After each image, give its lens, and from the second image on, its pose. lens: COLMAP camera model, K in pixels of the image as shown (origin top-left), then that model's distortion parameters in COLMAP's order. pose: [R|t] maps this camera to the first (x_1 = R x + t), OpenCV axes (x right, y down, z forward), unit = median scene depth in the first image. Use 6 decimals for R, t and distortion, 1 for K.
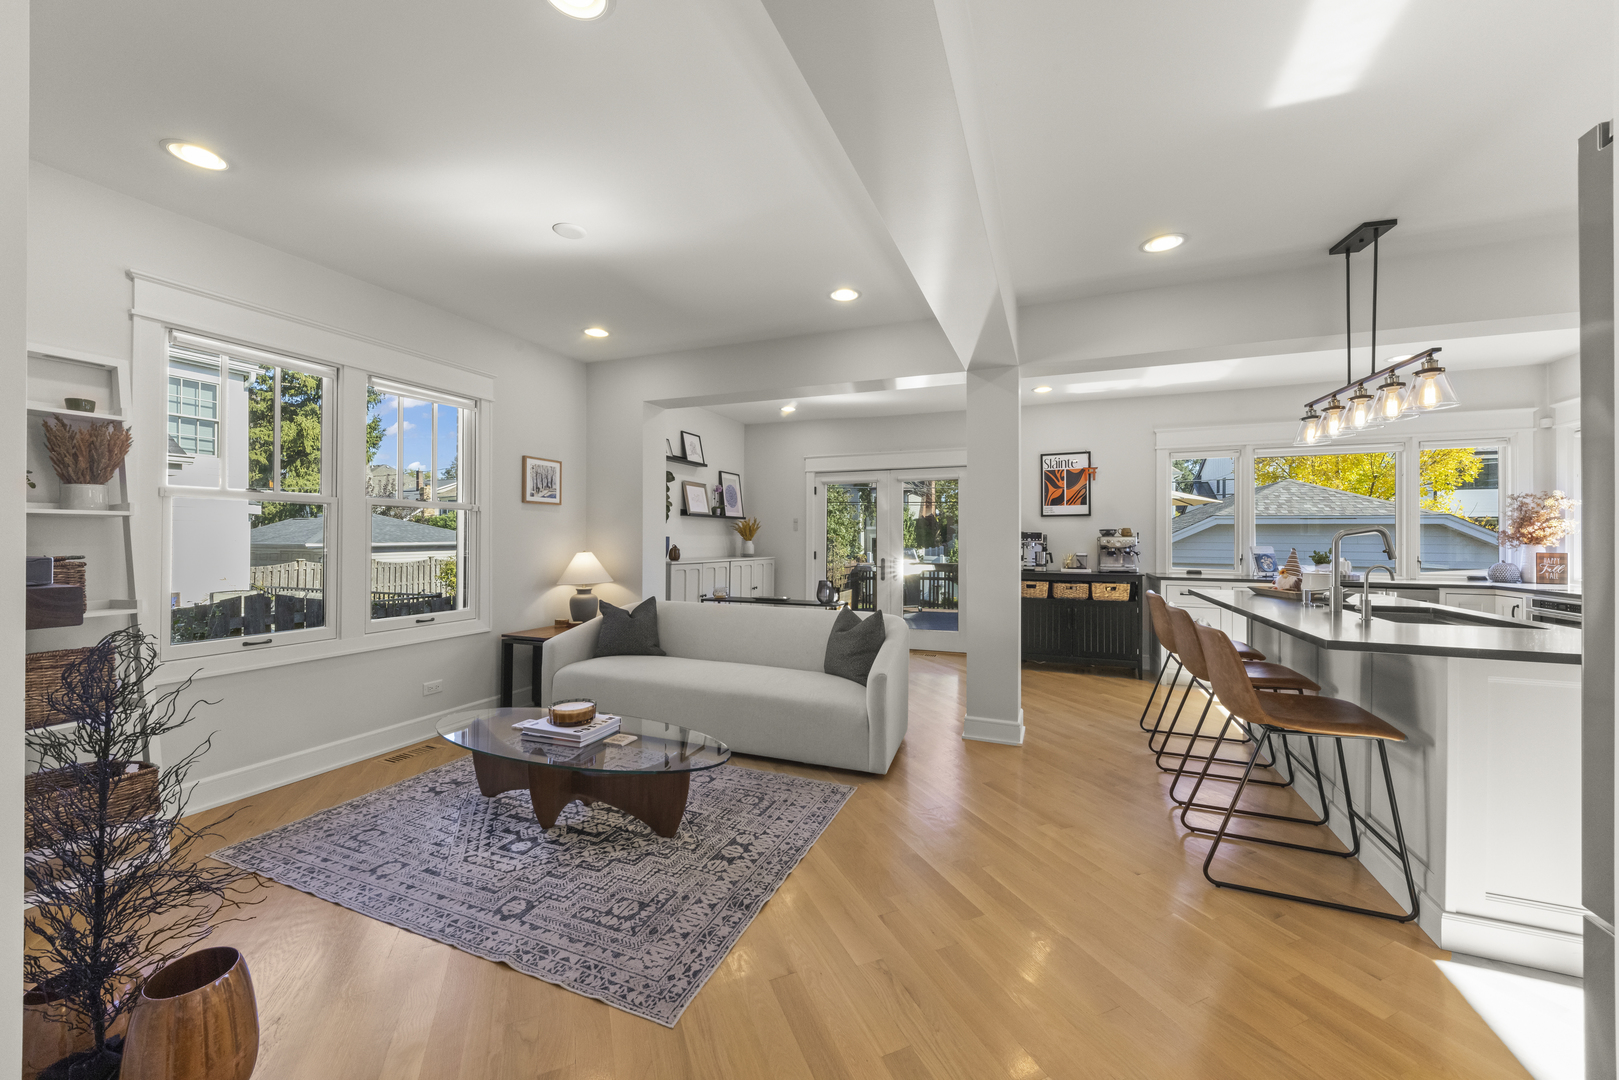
lens RADIAL K [[592.8, 0, 813.6], [0, 592.8, 533.9], [0, 0, 1]] dist [0.001178, 0.000037]
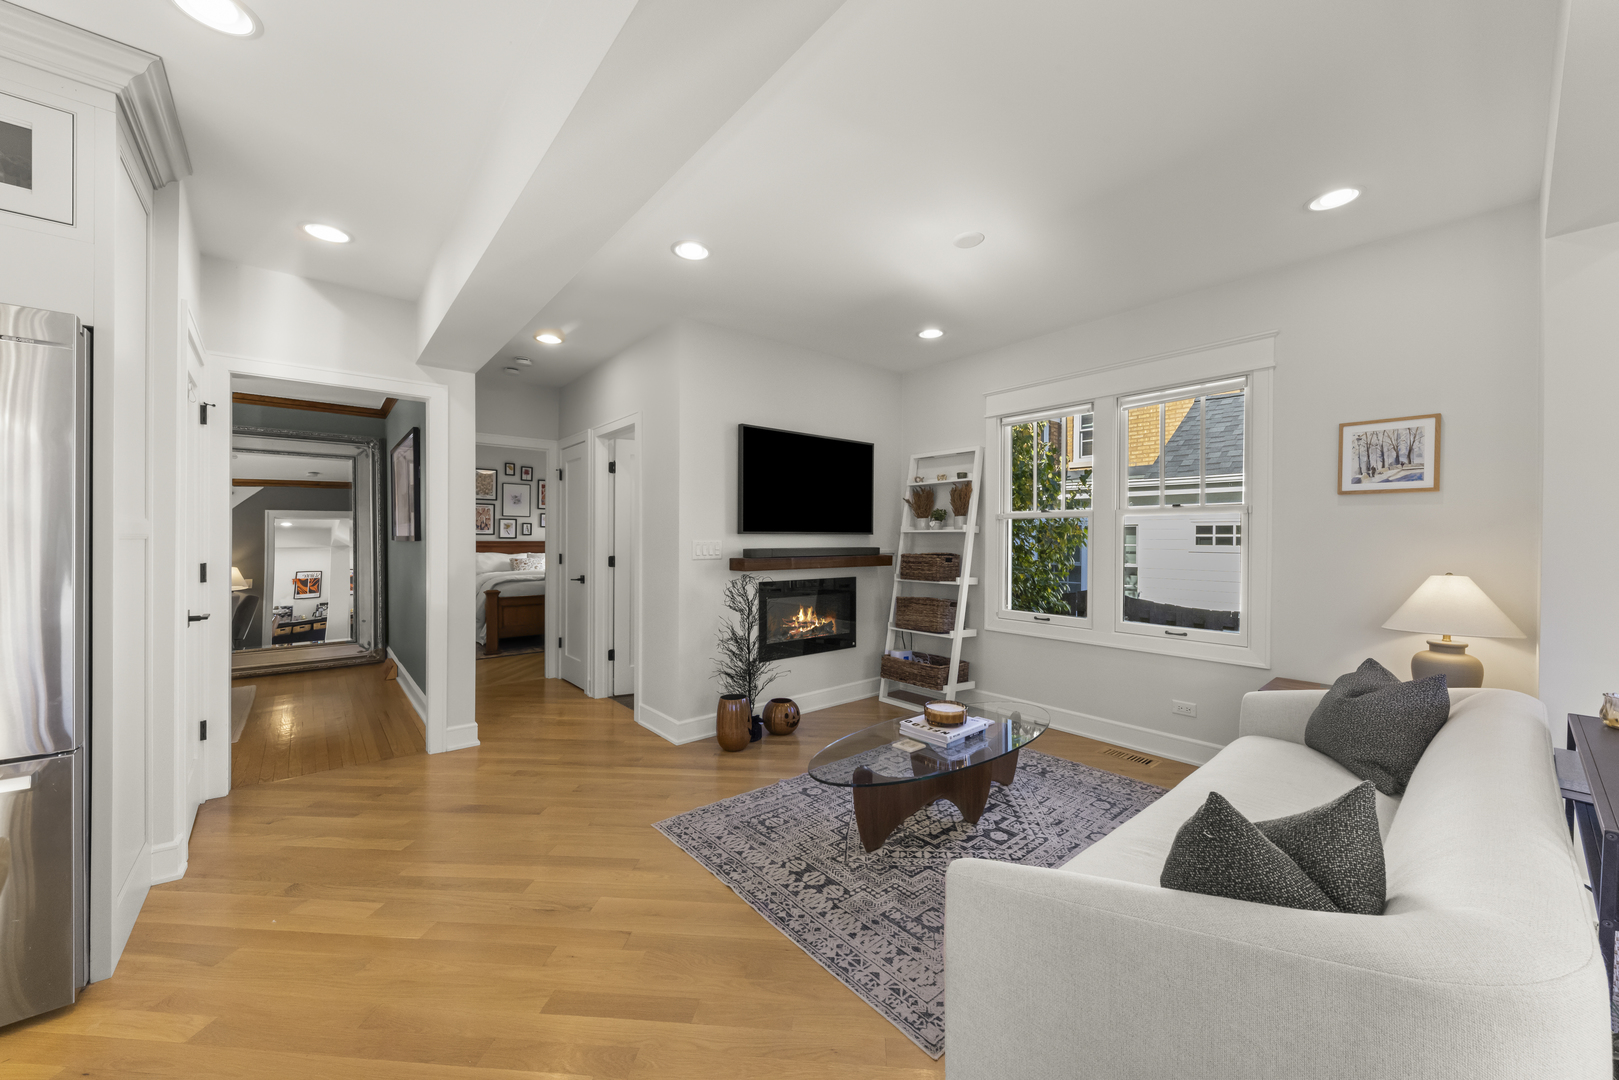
lens RADIAL K [[592.8, 0, 809.5], [0, 592.8, 544.5], [0, 0, 1]] dist [0.001178, 0.000037]
pose [[-0.466757, 0.001925, -0.884384, 0.425943], [-0.000565, 0.999997, 0.002474, 0.002369], [0.884386, 0.001654, -0.466754, 0.875411]]
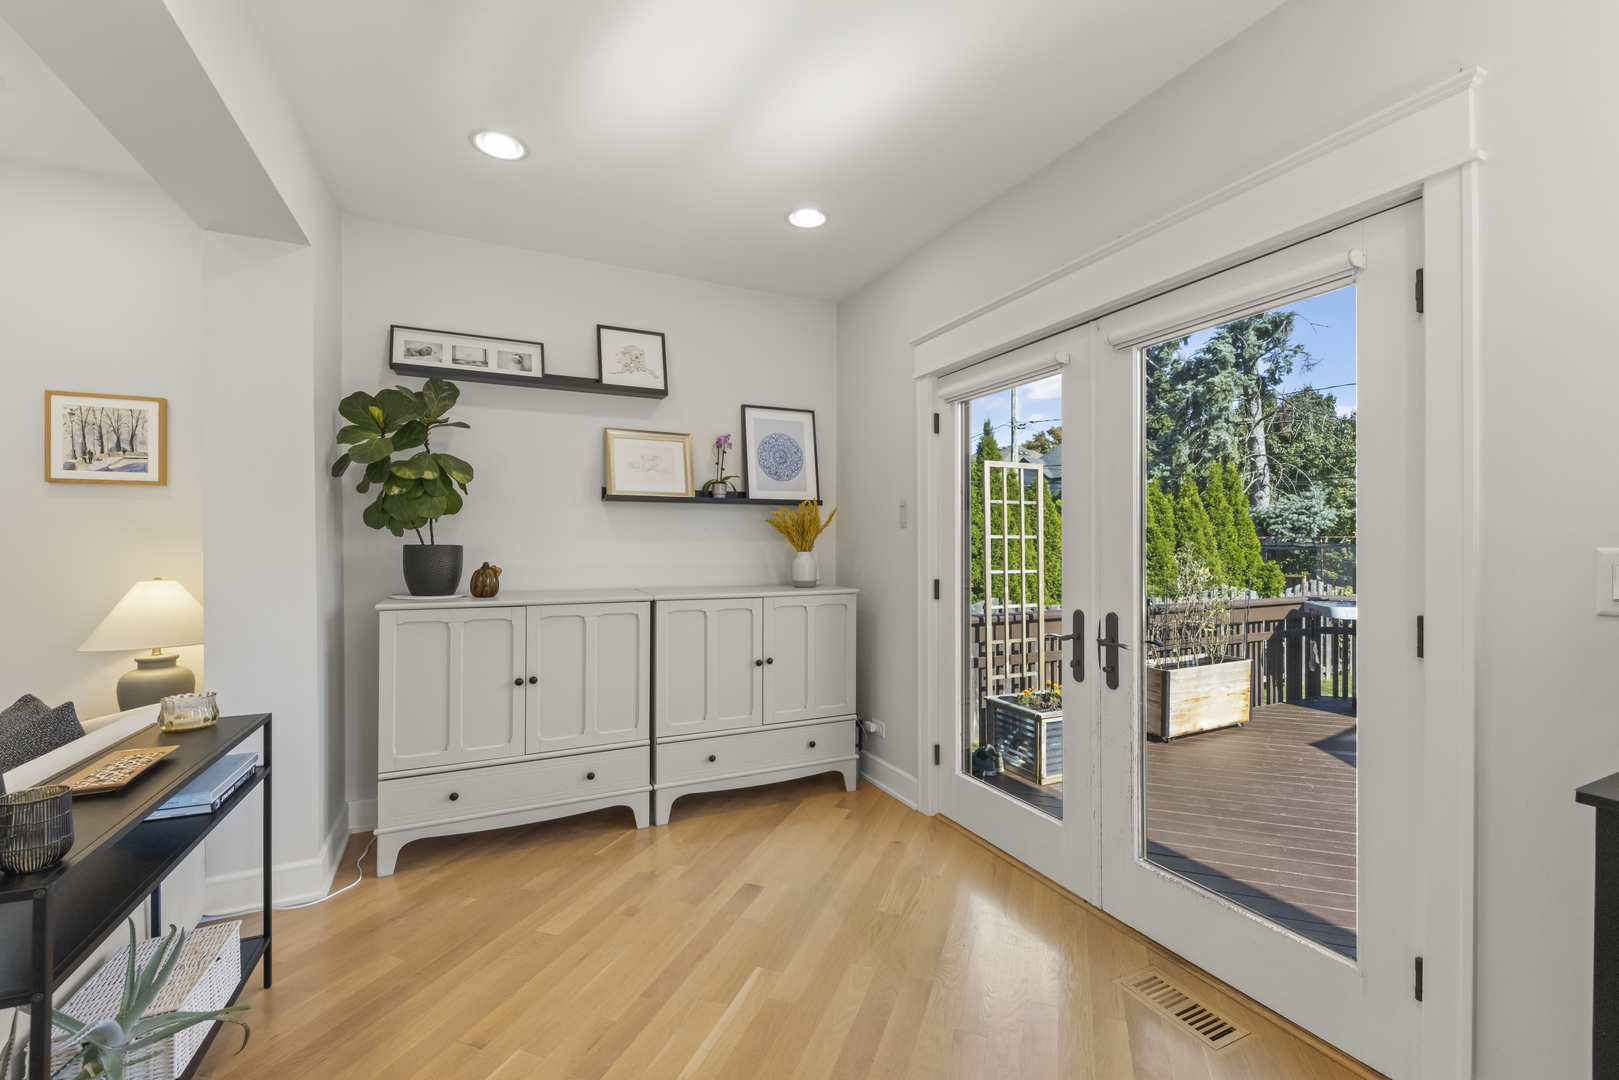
lens RADIAL K [[665.6, 0, 817.2], [0, 665.6, 542.4], [0, 0, 1]] dist [-0.003360, -0.000809]
pose [[0.743070, -0.005616, -0.669191, 0.432192], [0.010938, 0.999933, 0.003753, 0.004672], [0.669125, -0.010109, 0.743081, 1.138061]]
